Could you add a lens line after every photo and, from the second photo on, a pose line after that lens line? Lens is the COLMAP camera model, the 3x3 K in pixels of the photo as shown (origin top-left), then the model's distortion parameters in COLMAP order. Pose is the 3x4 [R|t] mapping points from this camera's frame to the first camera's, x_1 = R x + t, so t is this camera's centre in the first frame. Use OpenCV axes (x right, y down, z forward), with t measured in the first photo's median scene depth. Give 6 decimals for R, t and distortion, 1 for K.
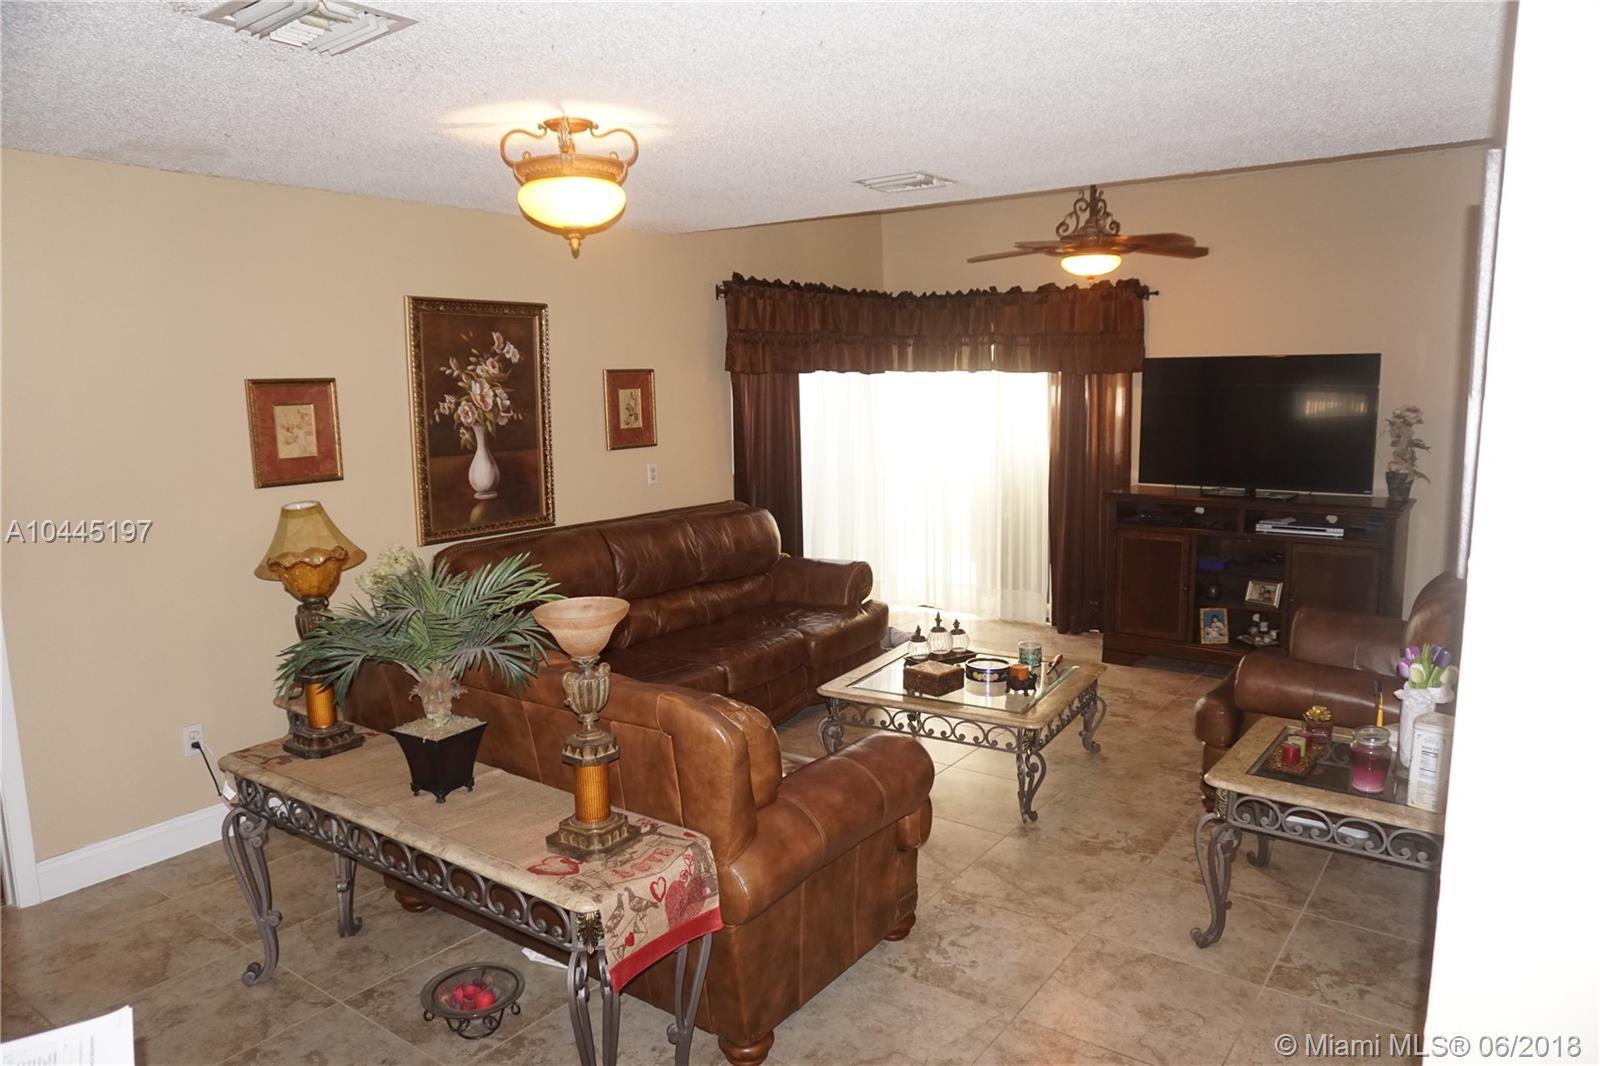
lens RADIAL K [[1089.8, 0, 798.6], [0, 1089.8, 584.2], [0, 0, 1]] dist [-0.058588, -0.002200]
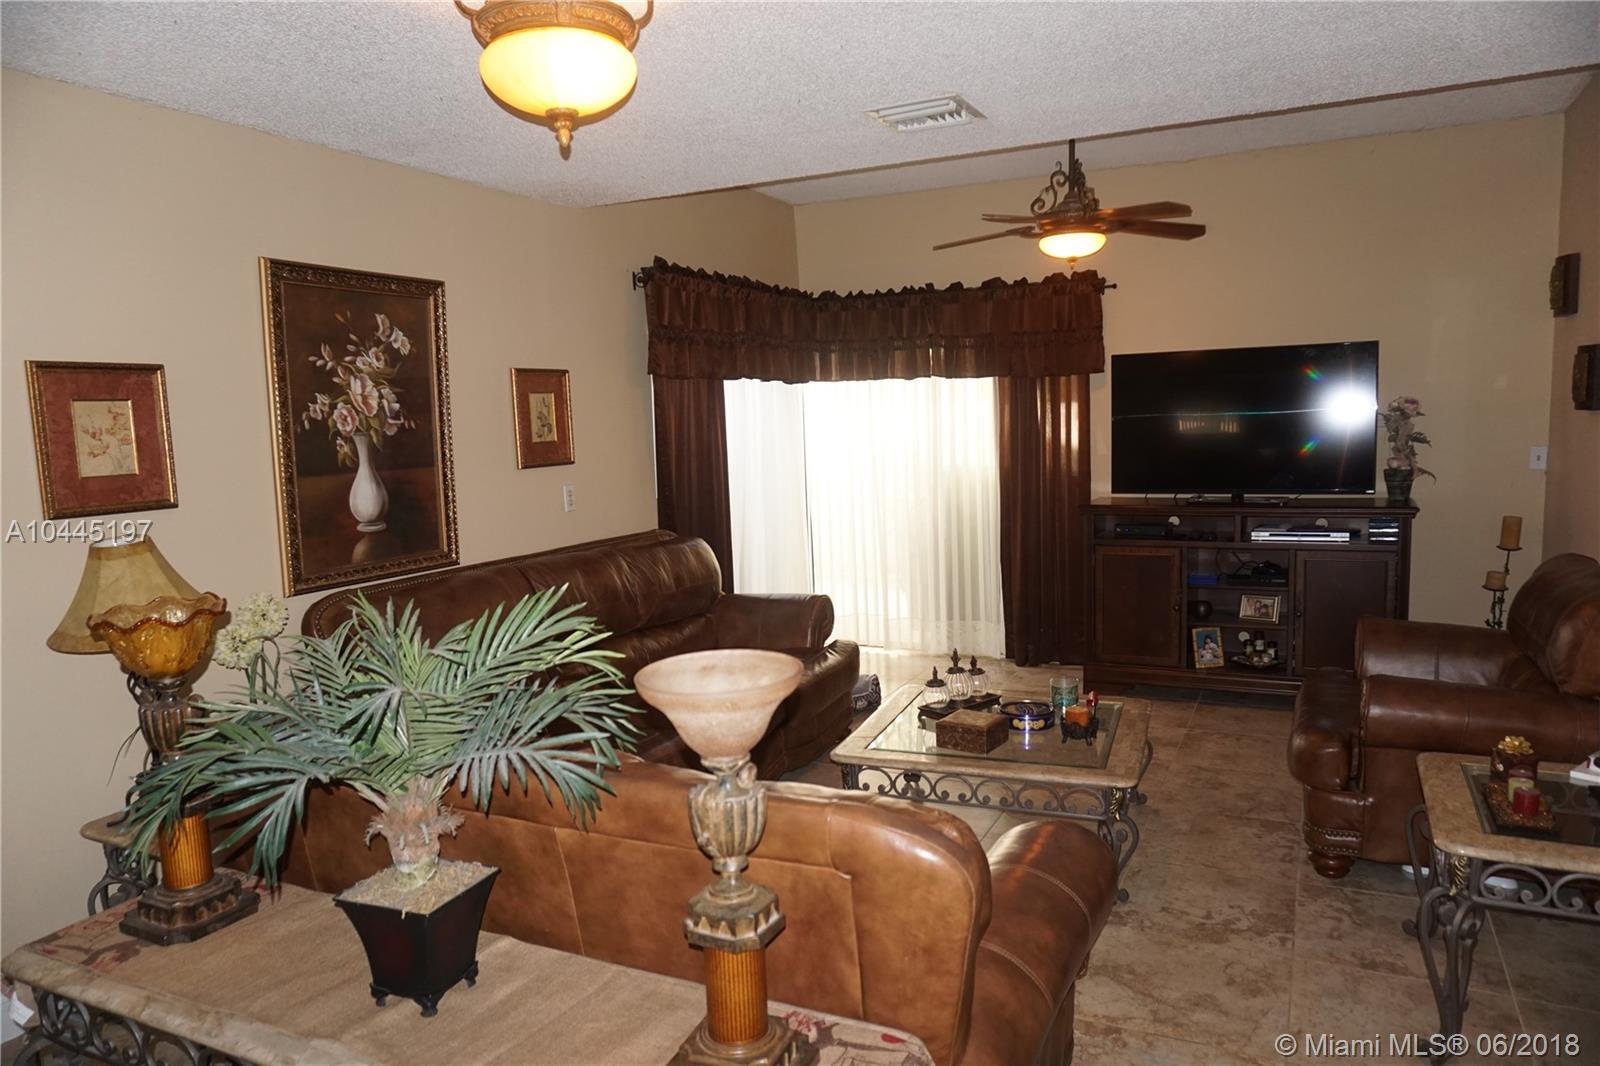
lens RADIAL K [[1081.3, 0, 802.3], [0, 1081.3, 573.1], [0, 0, 1]] dist [-0.044737, 0.008810]
pose [[0.984296, -0.042686, 0.171285, -0.123520], [0.050969, 0.997719, -0.044252, -0.001027], [-0.169006, 0.052288, 0.984227, 0.212740]]
